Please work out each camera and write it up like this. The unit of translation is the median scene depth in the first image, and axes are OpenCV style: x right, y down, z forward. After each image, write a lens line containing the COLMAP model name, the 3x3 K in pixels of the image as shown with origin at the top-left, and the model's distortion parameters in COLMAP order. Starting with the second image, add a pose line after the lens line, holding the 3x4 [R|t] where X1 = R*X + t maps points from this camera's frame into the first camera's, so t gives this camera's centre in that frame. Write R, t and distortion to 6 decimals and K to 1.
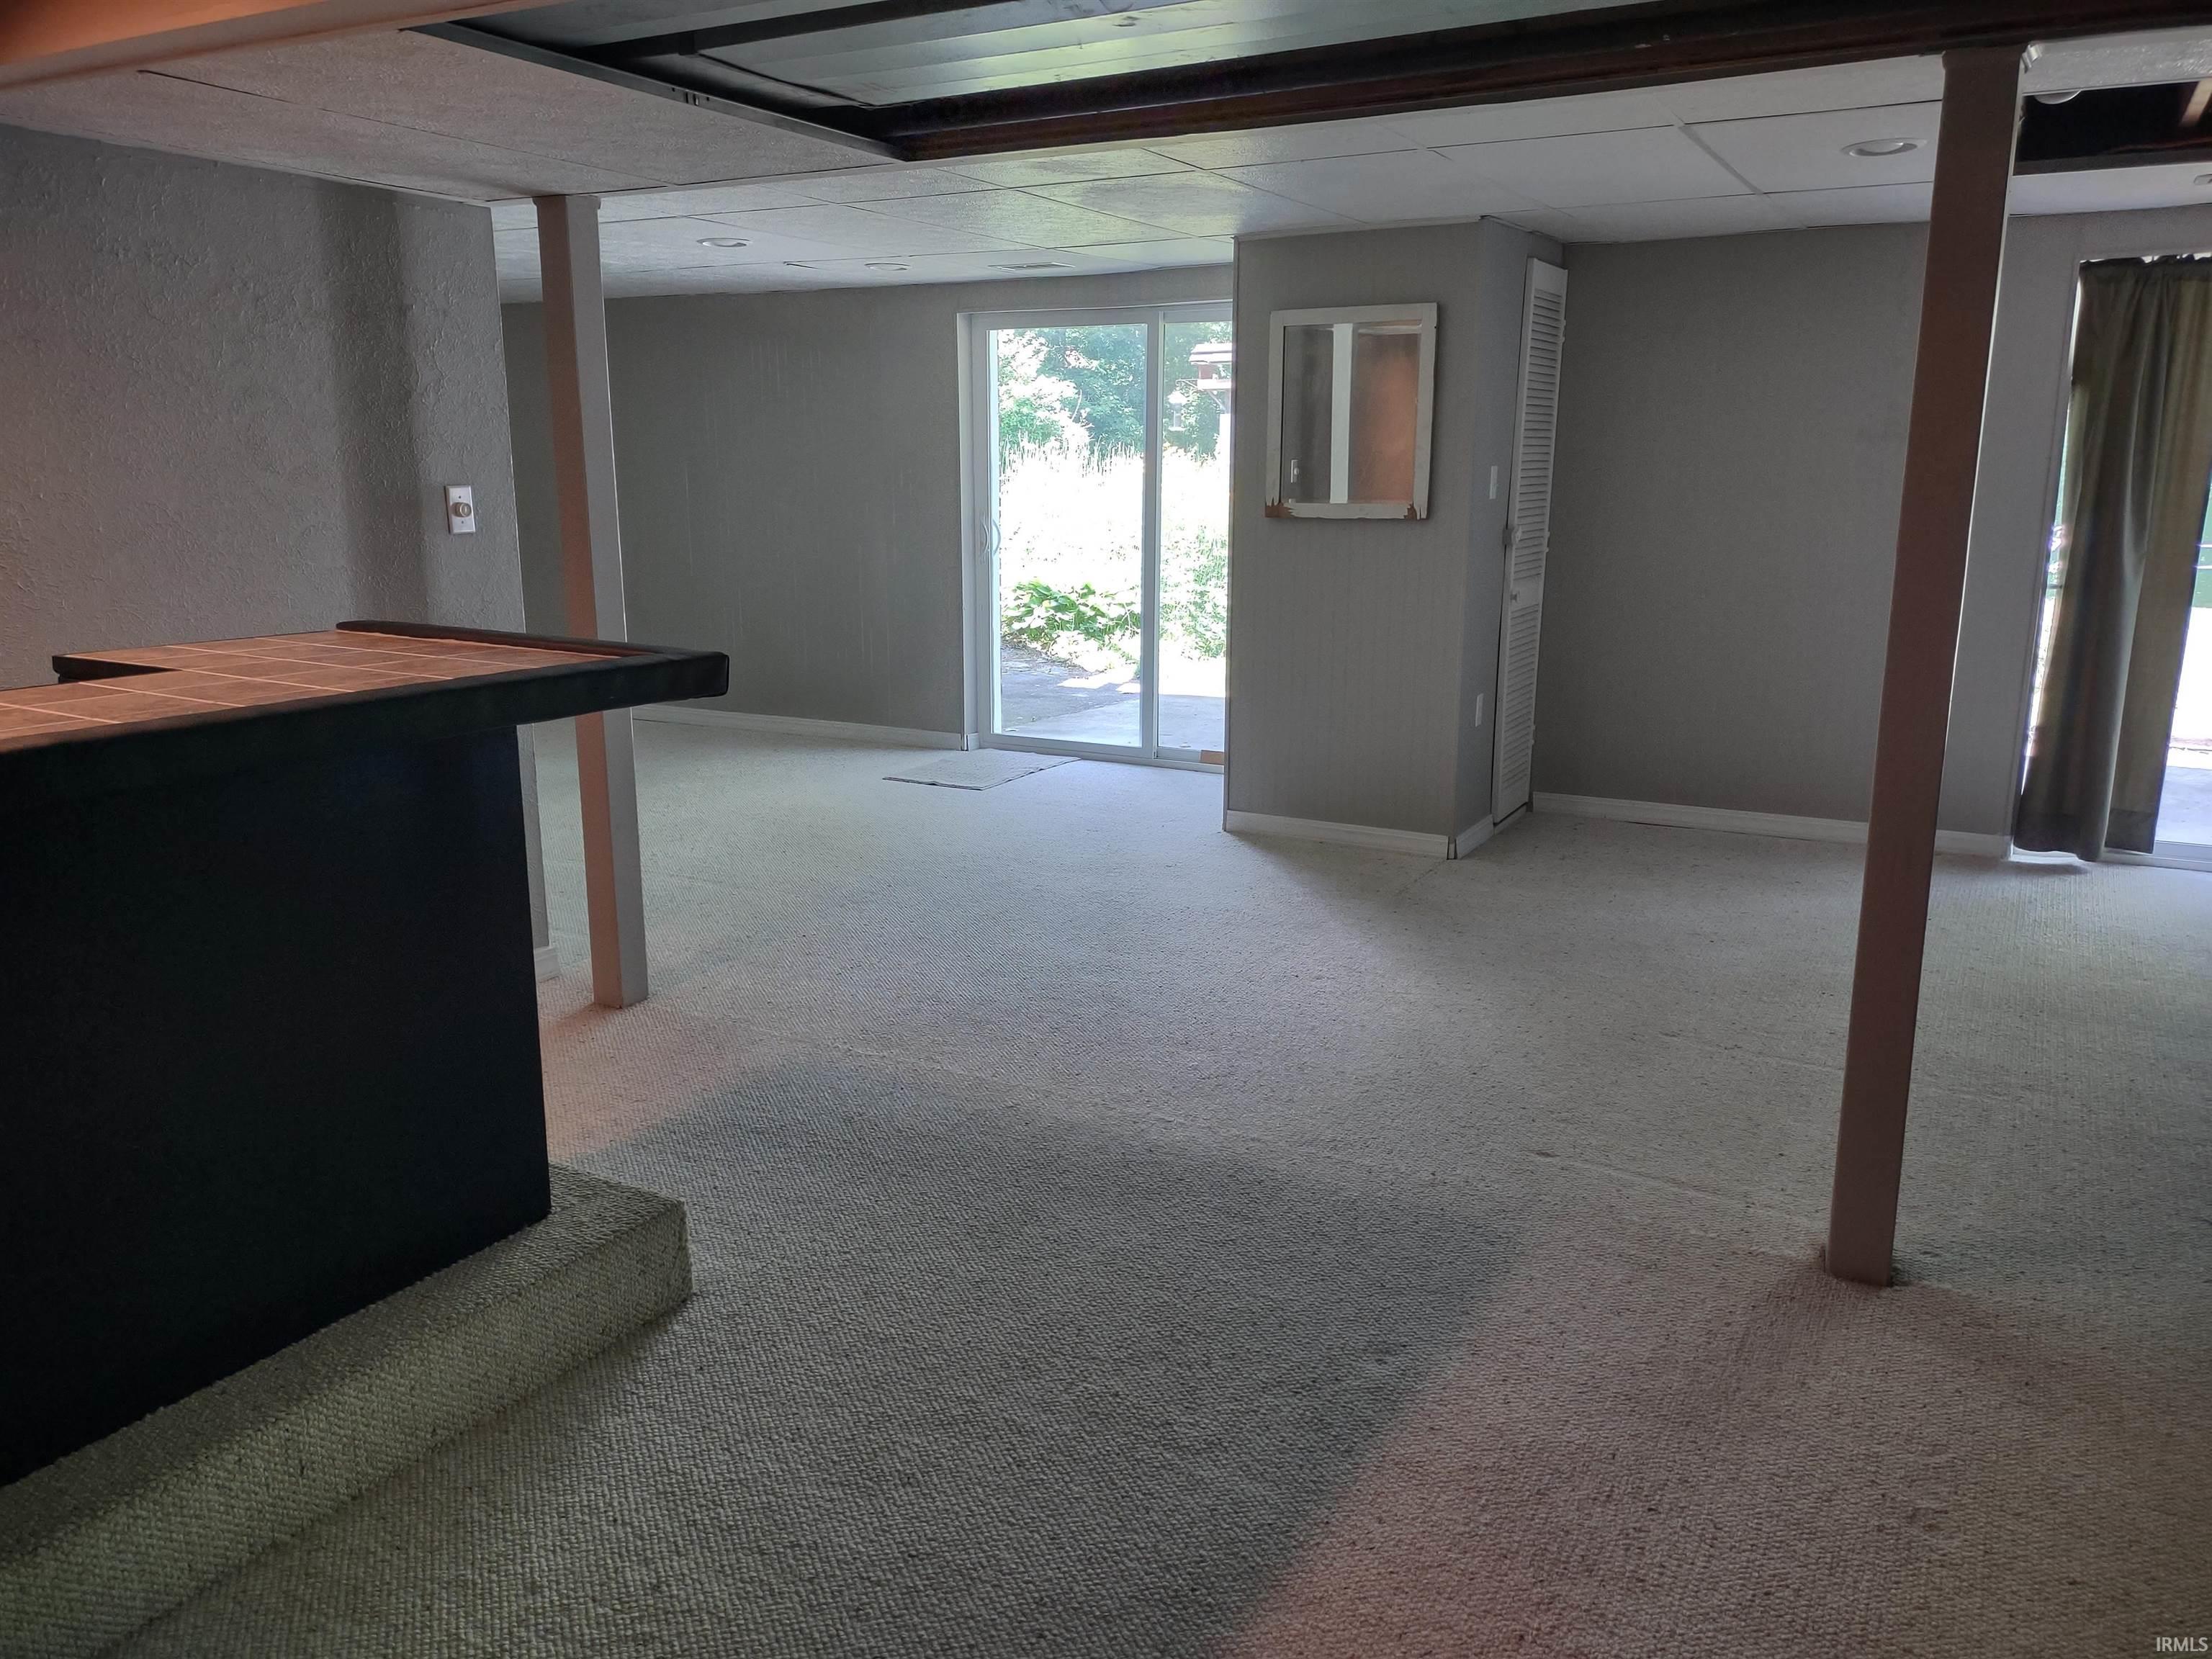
lens RADIAL K [[1636.4, 0, 1124.1], [0, 1636.4, 820.4], [0, 0, 1]] dist [0.112894, -0.152177]
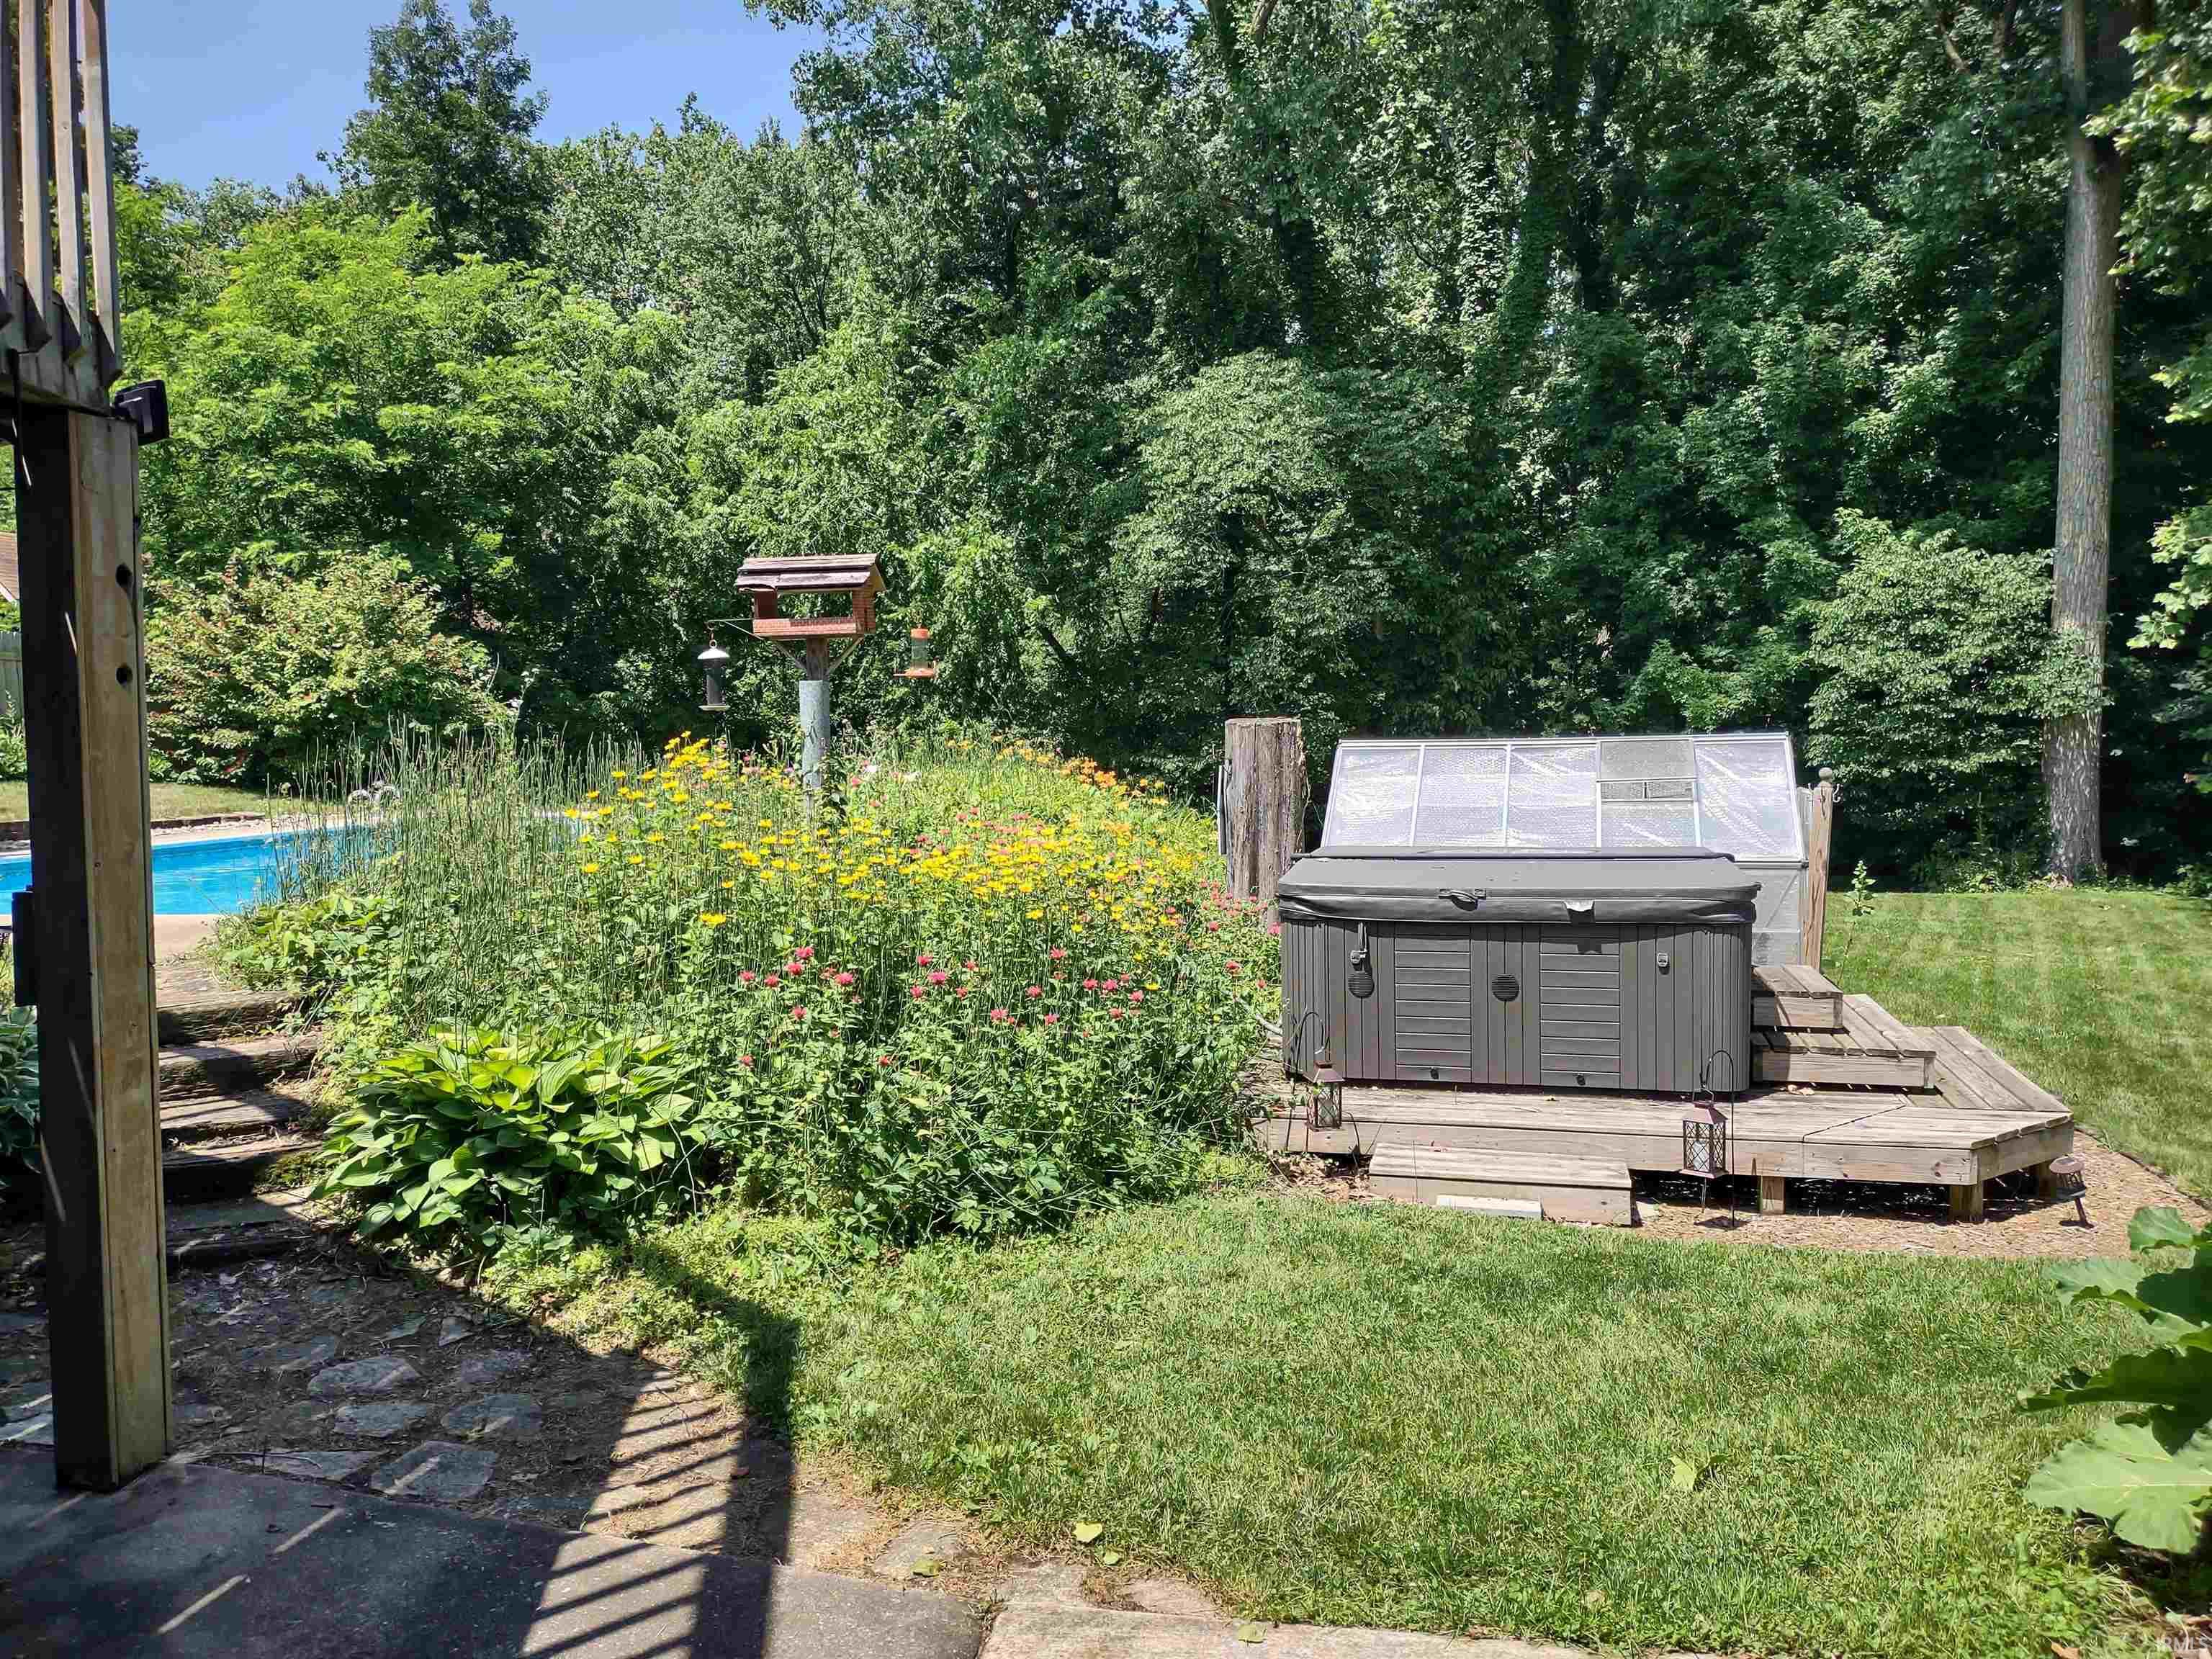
lens RADIAL K [[1636.4, 0, 1124.1], [0, 1636.4, 820.4], [0, 0, 1]] dist [0.112894, -0.152177]
pose [[0.942537, -0.033444, 0.332423, -0.028200], [0.086203, 0.985632, -0.145254, -0.138050], [-0.322789, 0.165563, 0.931878, 0.570854]]
